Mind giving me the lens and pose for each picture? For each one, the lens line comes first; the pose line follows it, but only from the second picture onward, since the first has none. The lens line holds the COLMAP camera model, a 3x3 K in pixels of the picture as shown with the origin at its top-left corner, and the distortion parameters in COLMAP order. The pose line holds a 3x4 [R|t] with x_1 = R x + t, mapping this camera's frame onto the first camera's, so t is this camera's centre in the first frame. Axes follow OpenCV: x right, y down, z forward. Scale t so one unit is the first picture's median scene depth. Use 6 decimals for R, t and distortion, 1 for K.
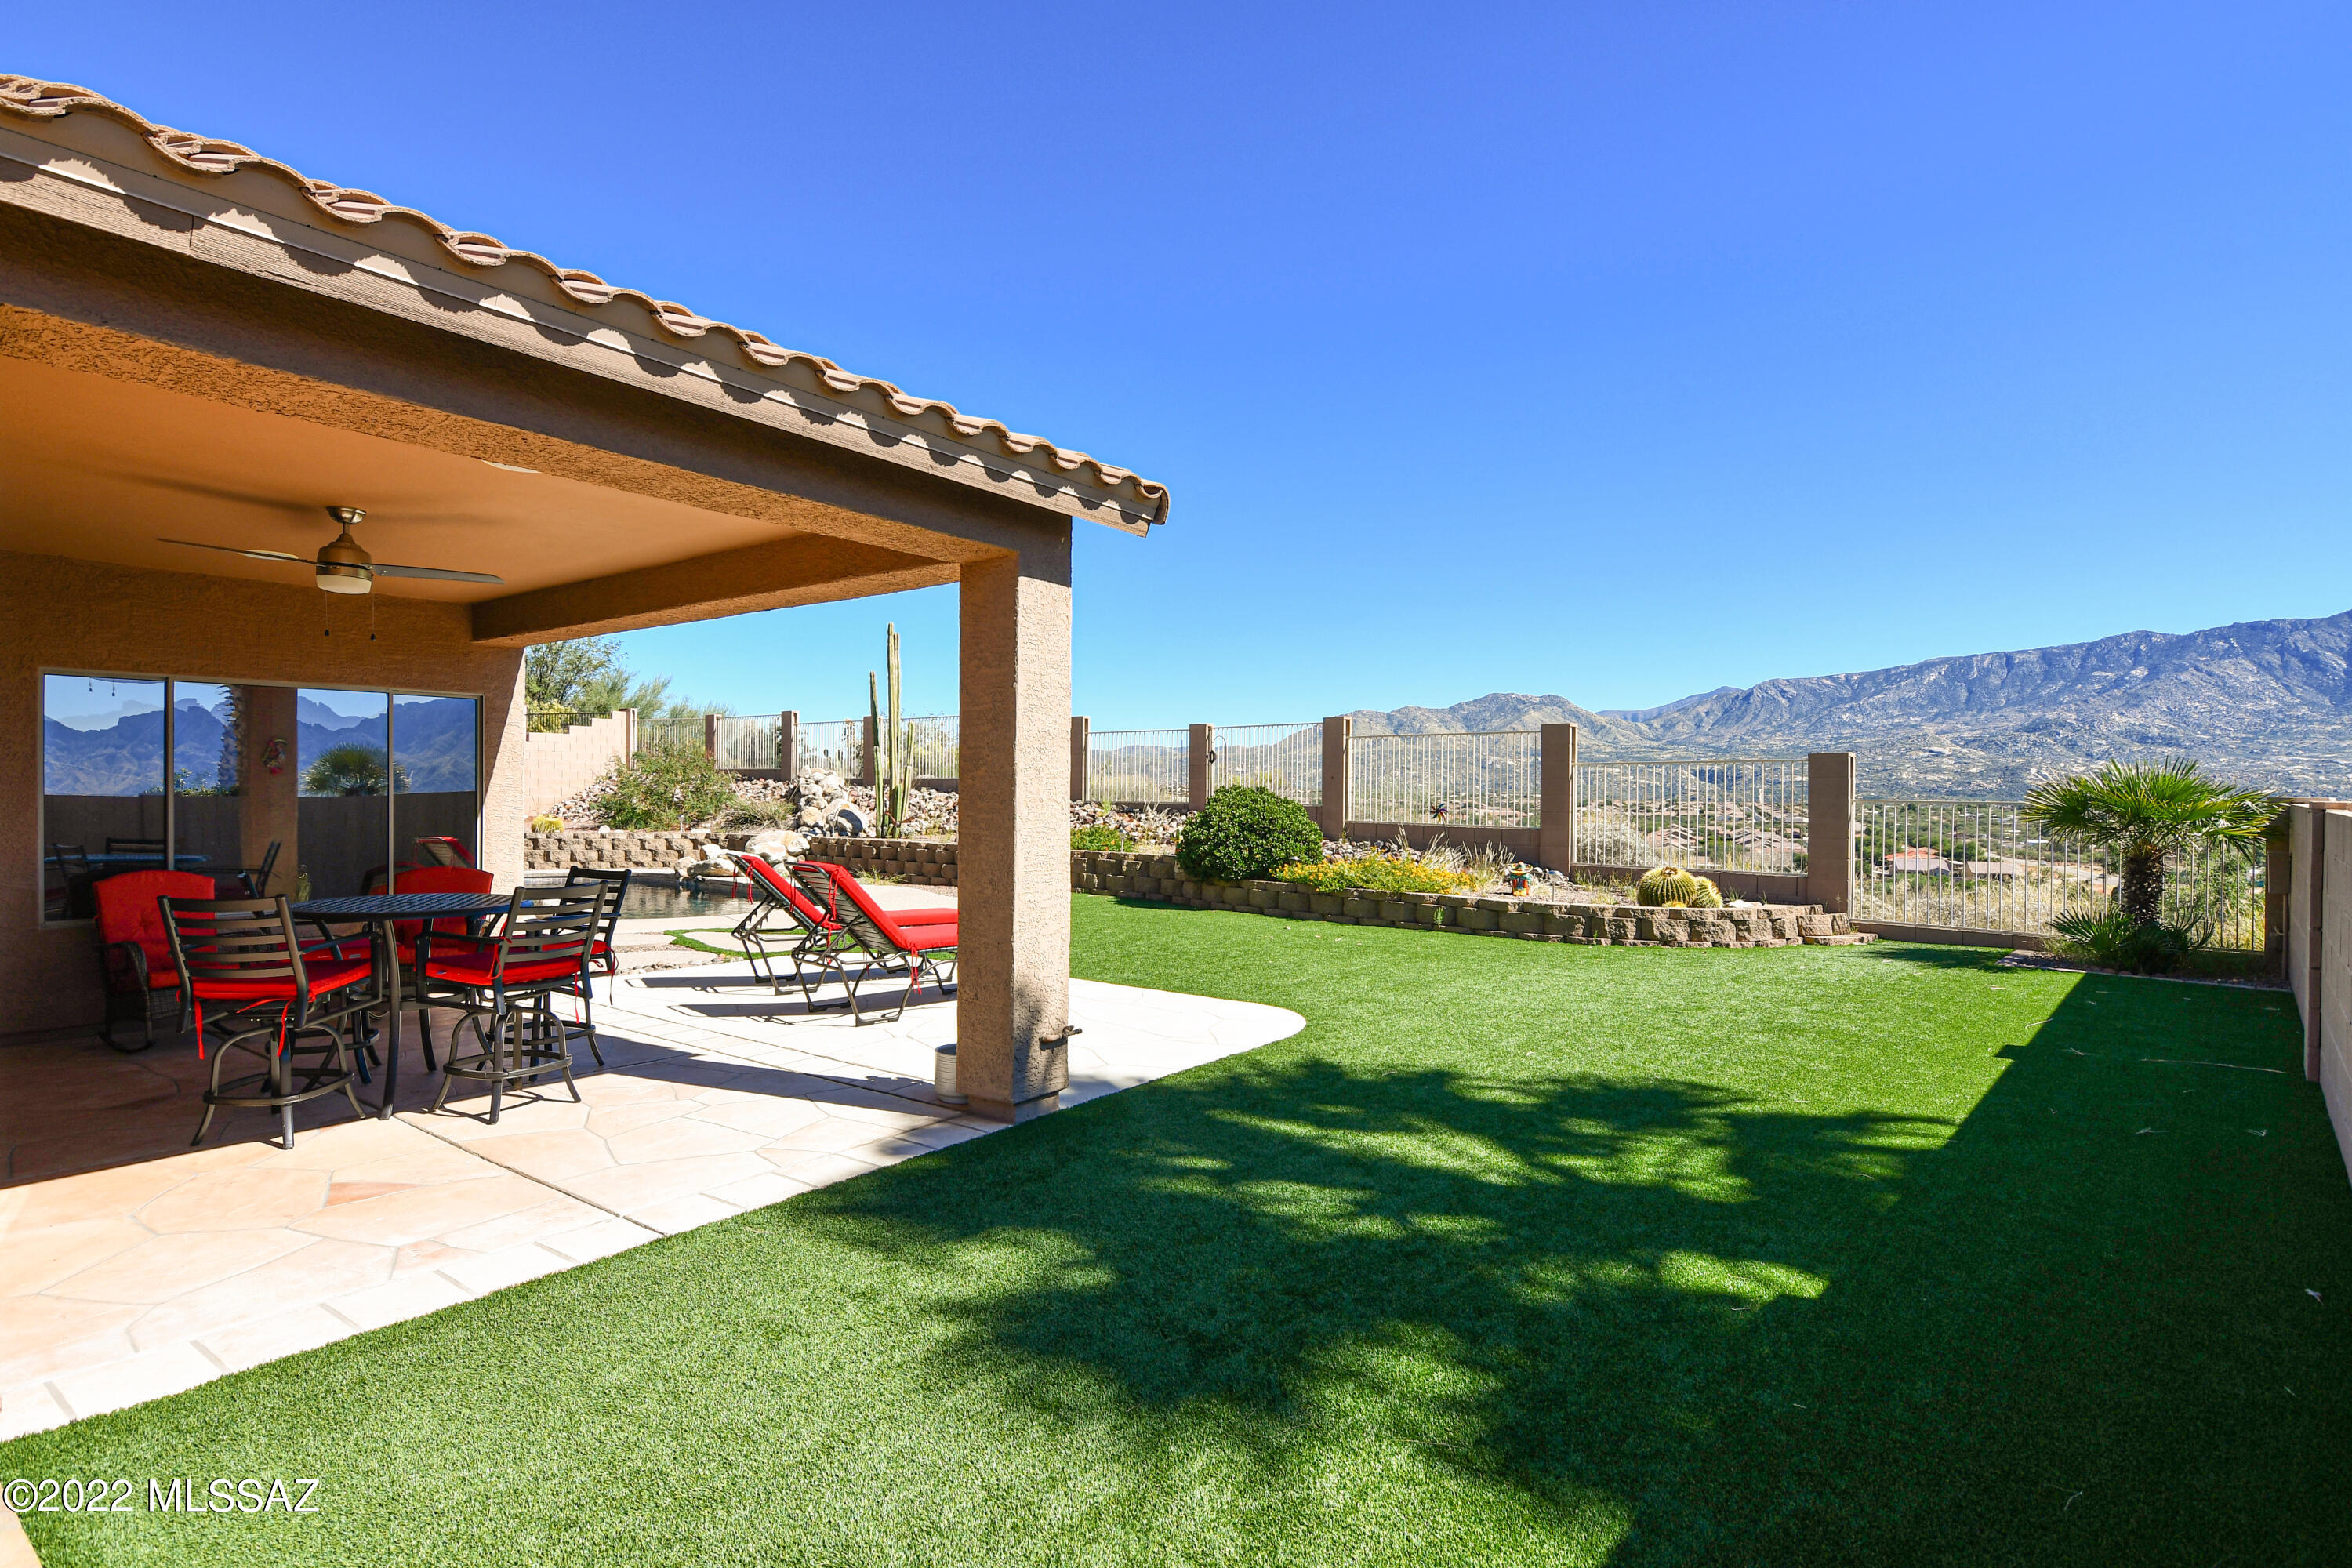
lens RADIAL K [[1139.7, 0, 1168.4], [0, 1139.7, 794.0], [0, 0, 1]] dist [-0.014727, -0.004685]
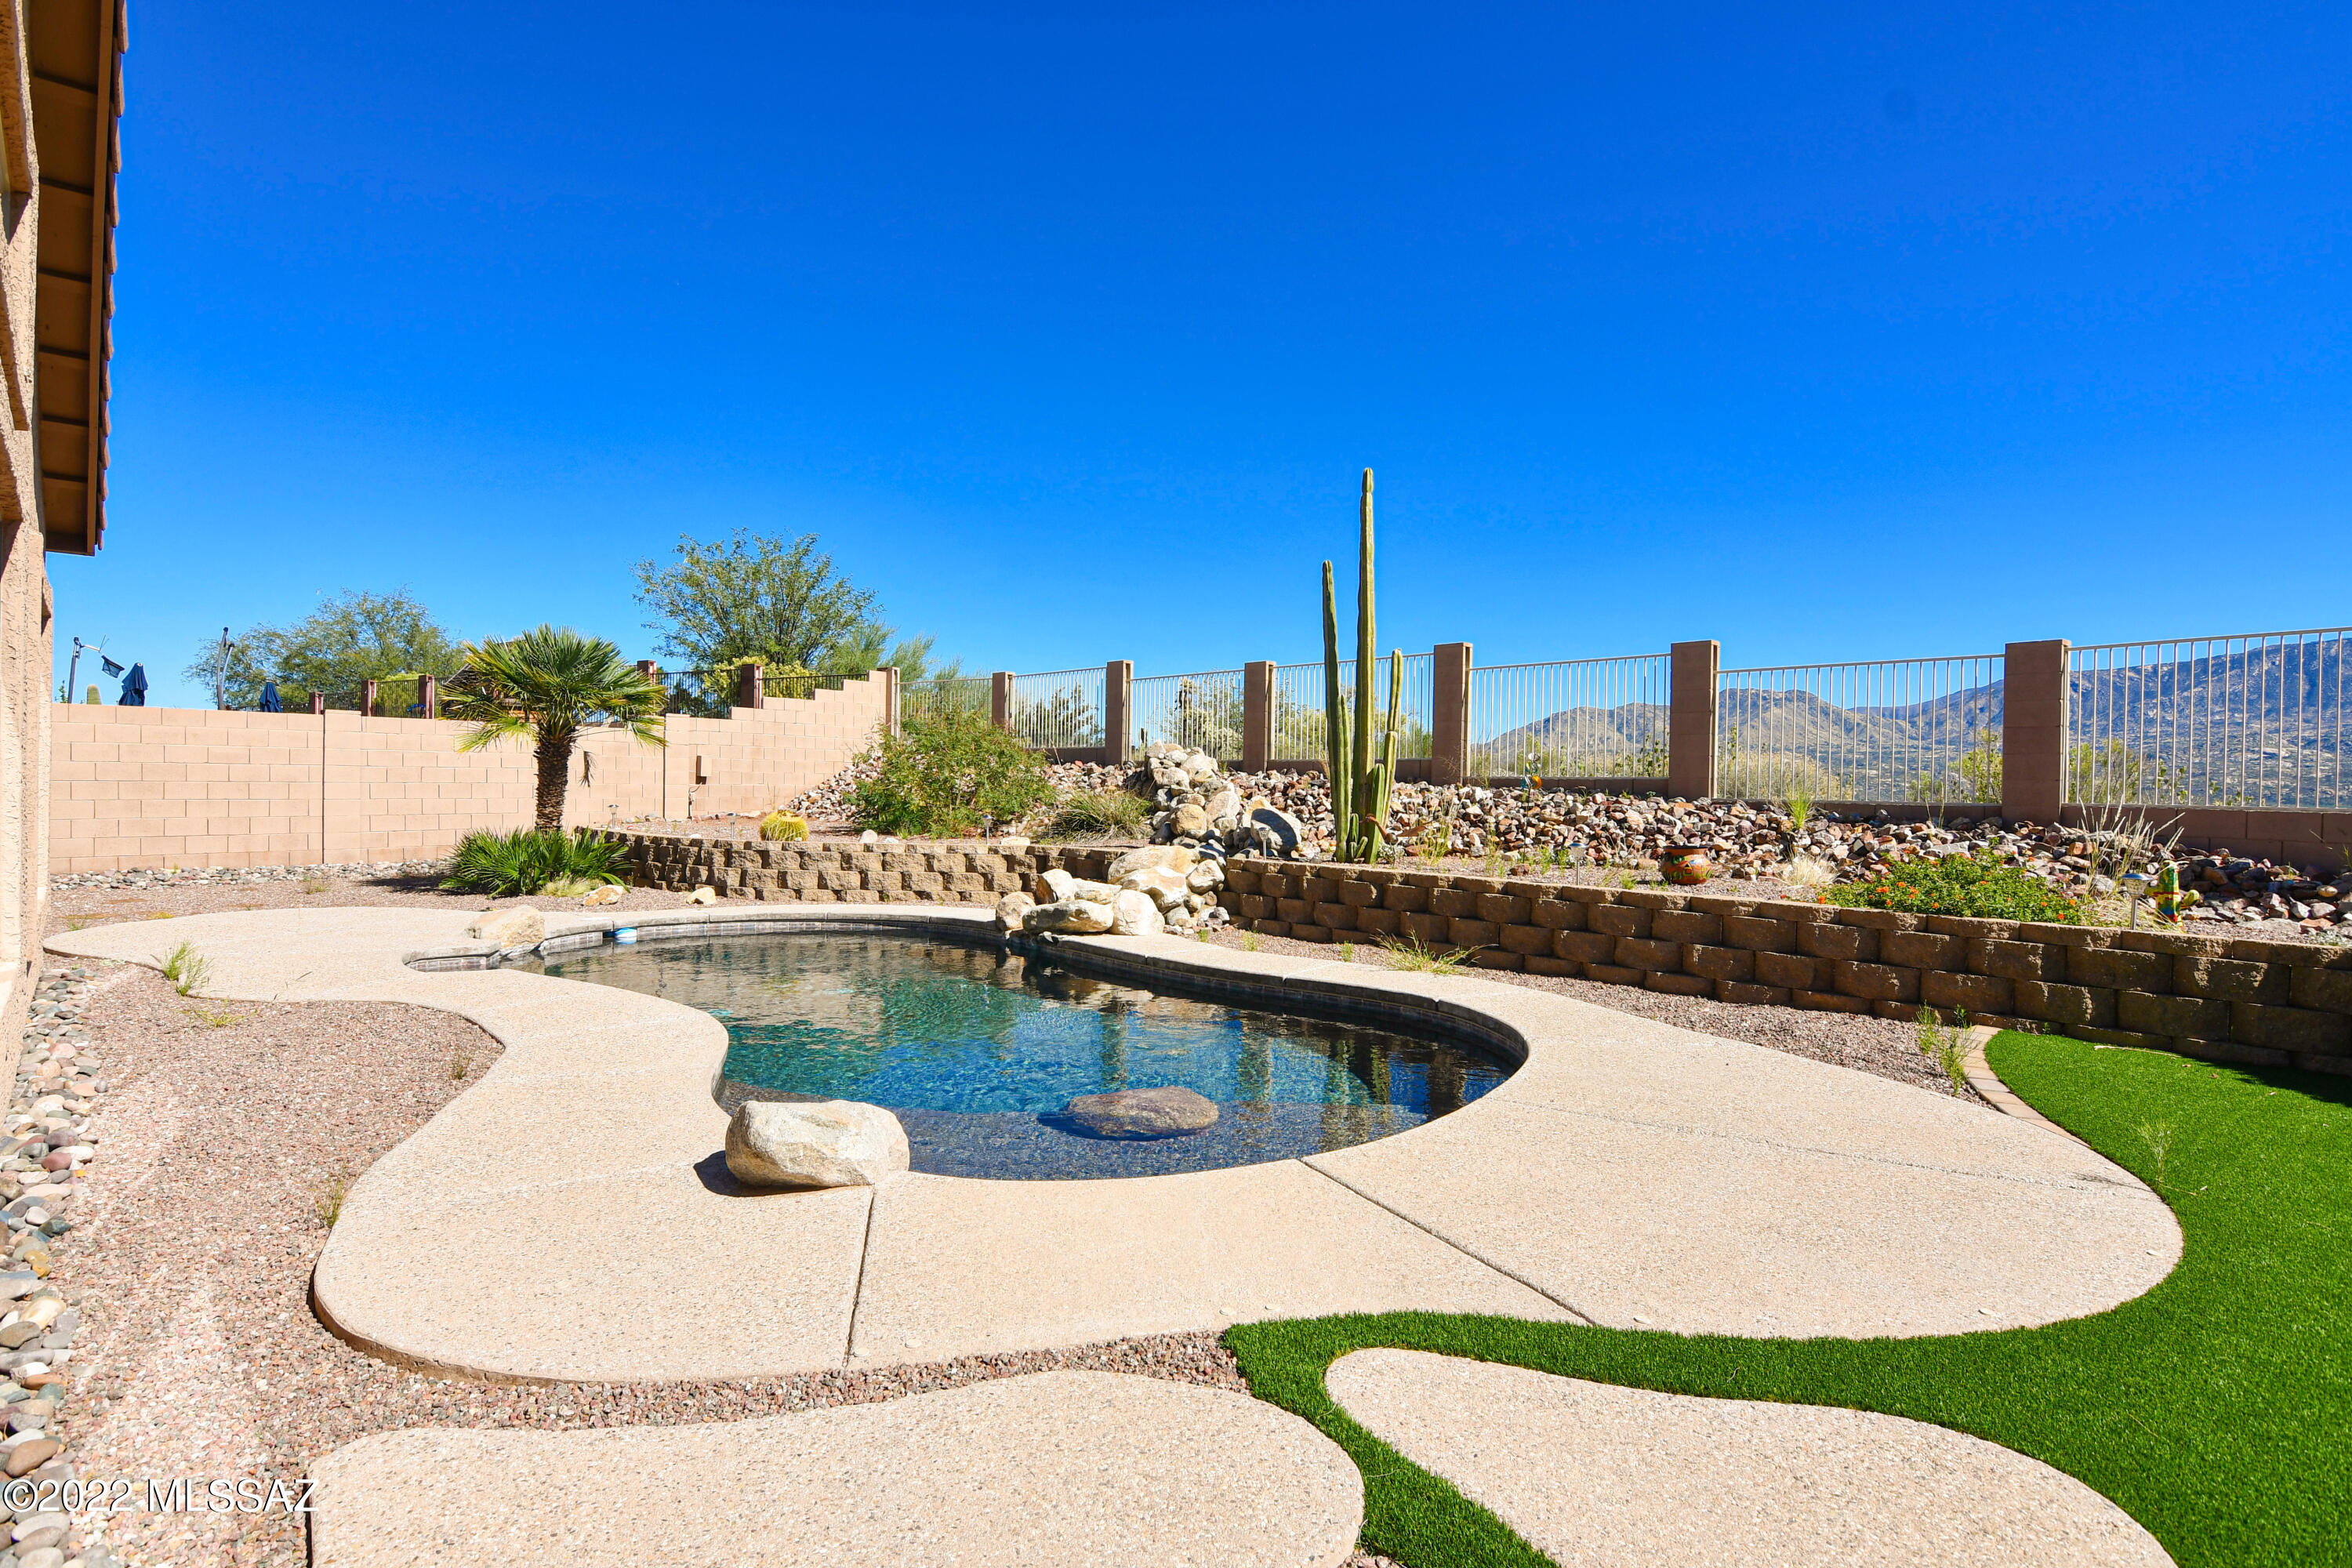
lens RADIAL K [[1132.2, 0, 1170.1], [0, 1132.2, 793.0], [0, 0, 1]] dist [-0.000667, -0.013155]
pose [[0.984287, 0.009973, -0.176292, -0.246431], [-0.009816, 0.999950, 0.001766, 0.004981], [0.176301, -0.000008, 0.984336, 0.457427]]
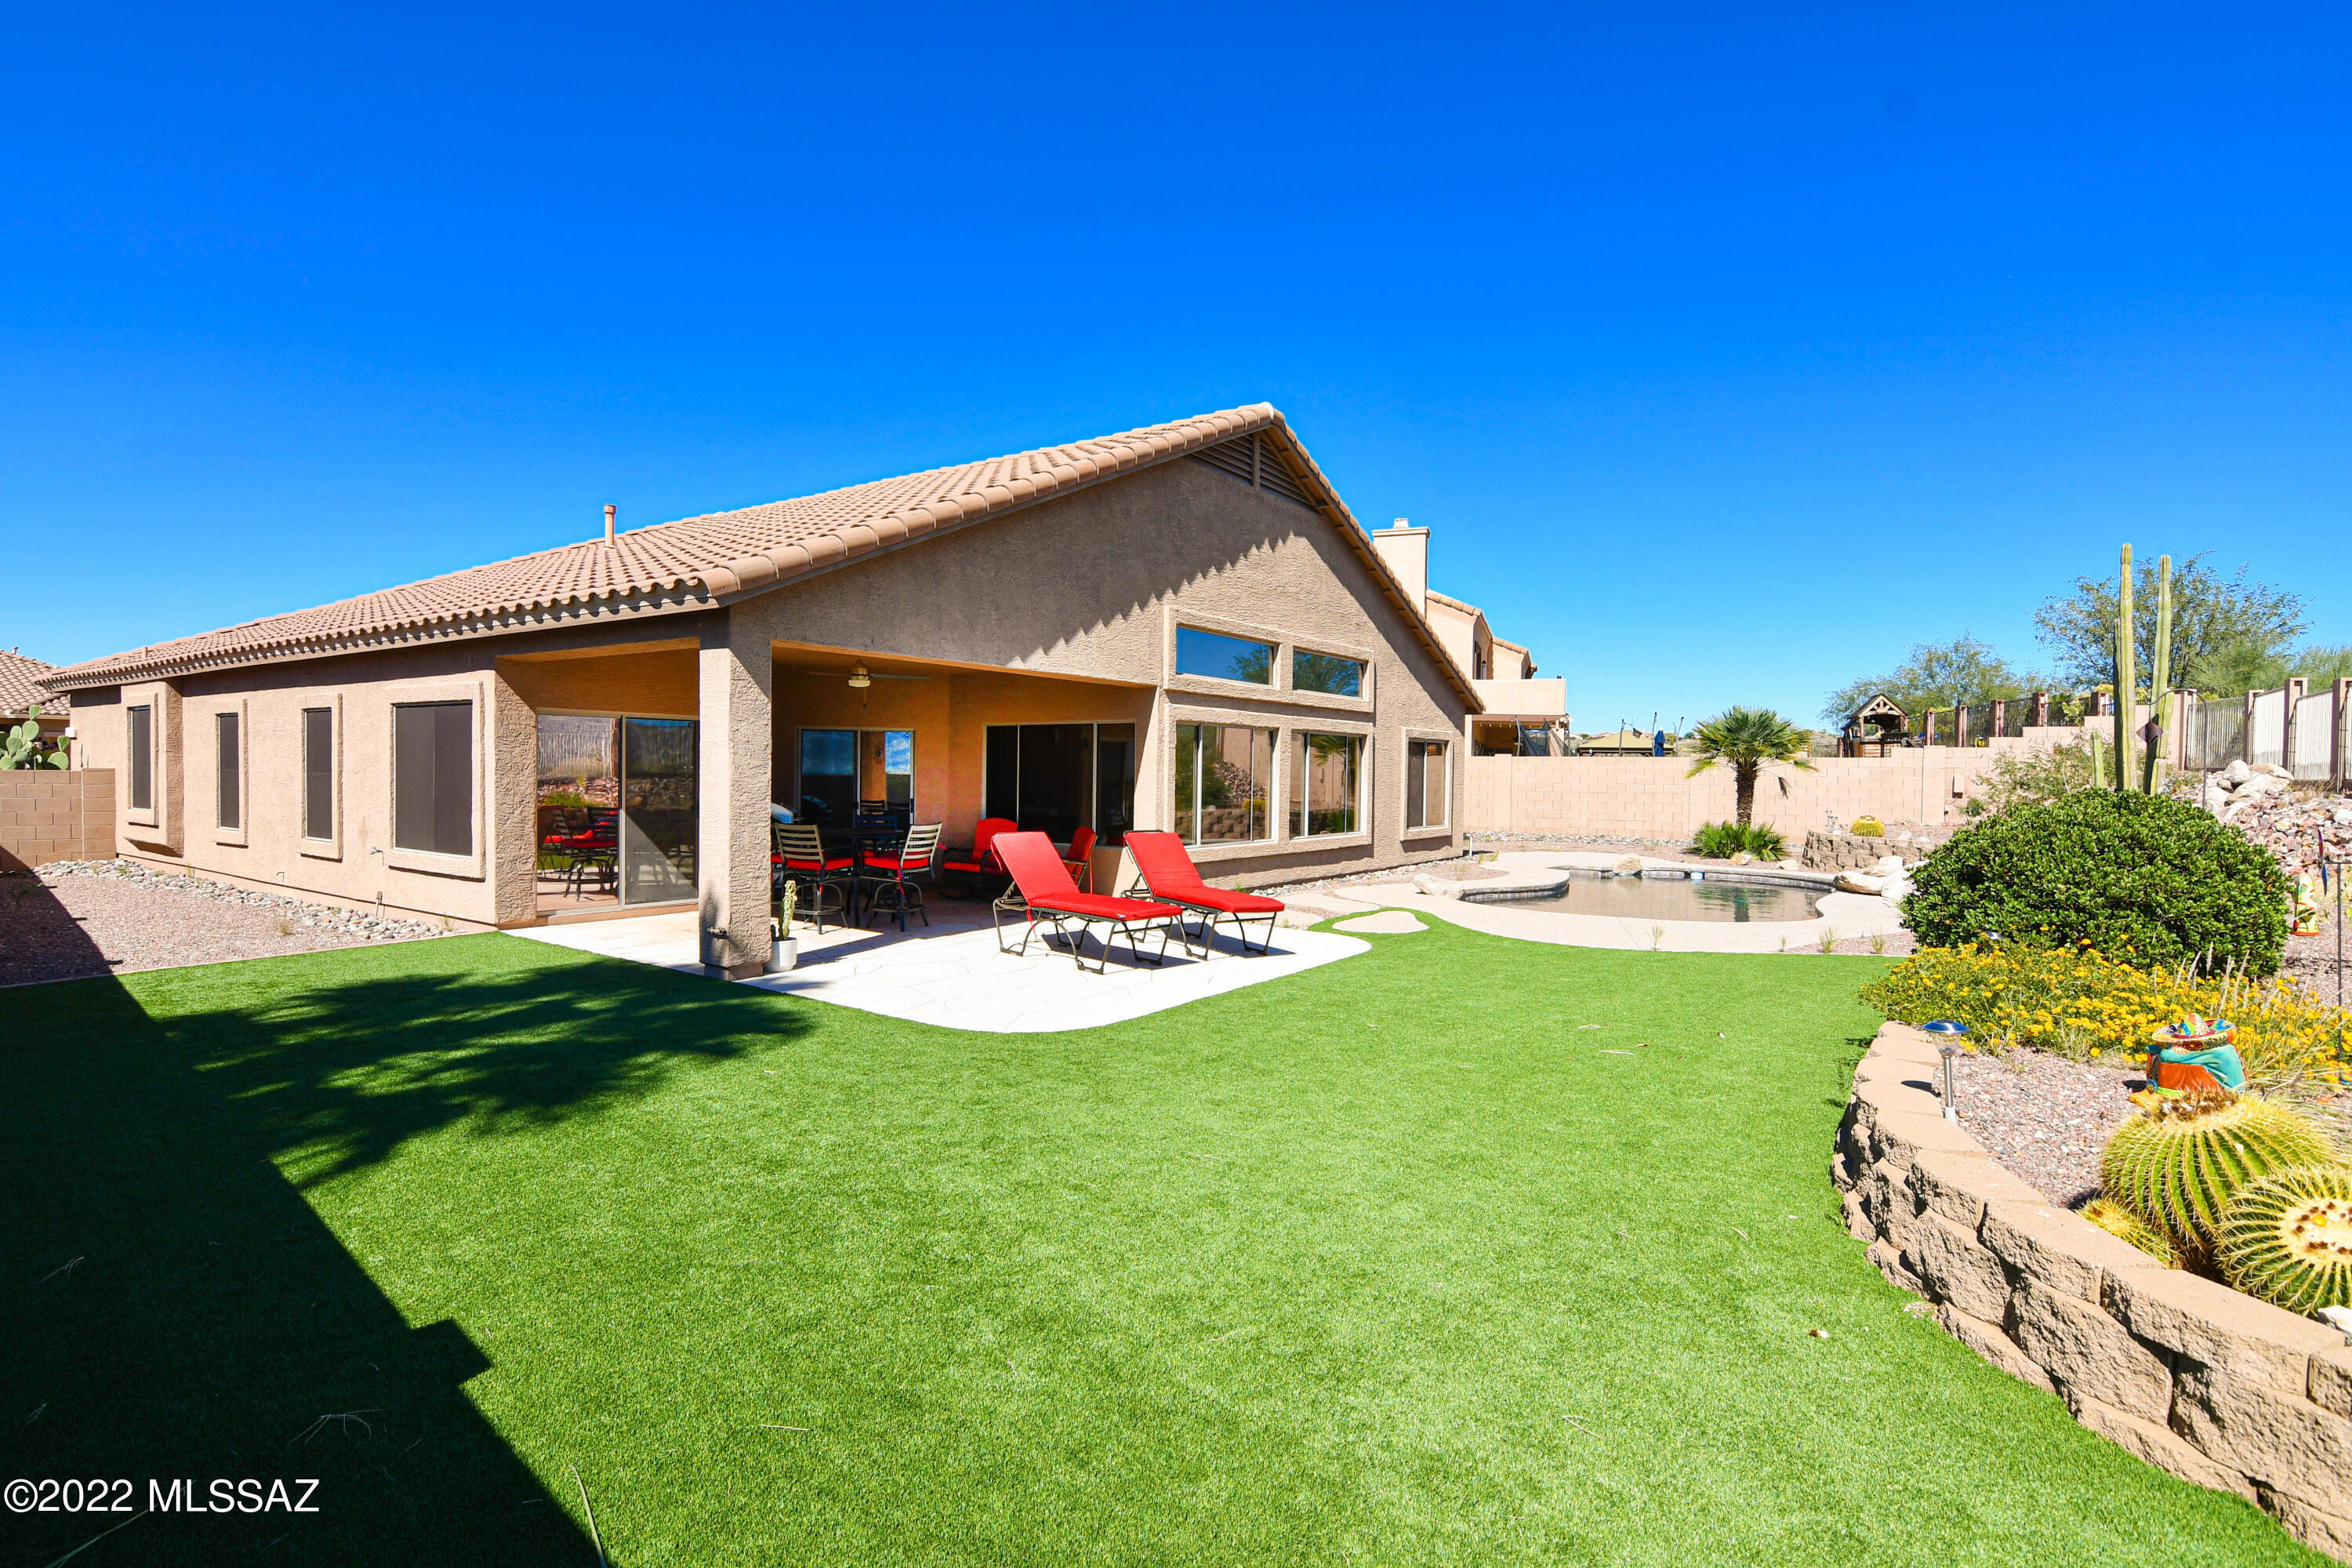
lens RADIAL K [[1139.7, 0, 1168.4], [0, 1139.7, 794.0], [0, 0, 1]] dist [-0.014727, -0.004685]
pose [[0.030920, 0.016837, -0.999380, 0.402884], [-0.017071, 0.999721, 0.016315, -0.006986], [0.999376, 0.016556, 0.031199, 0.427525]]
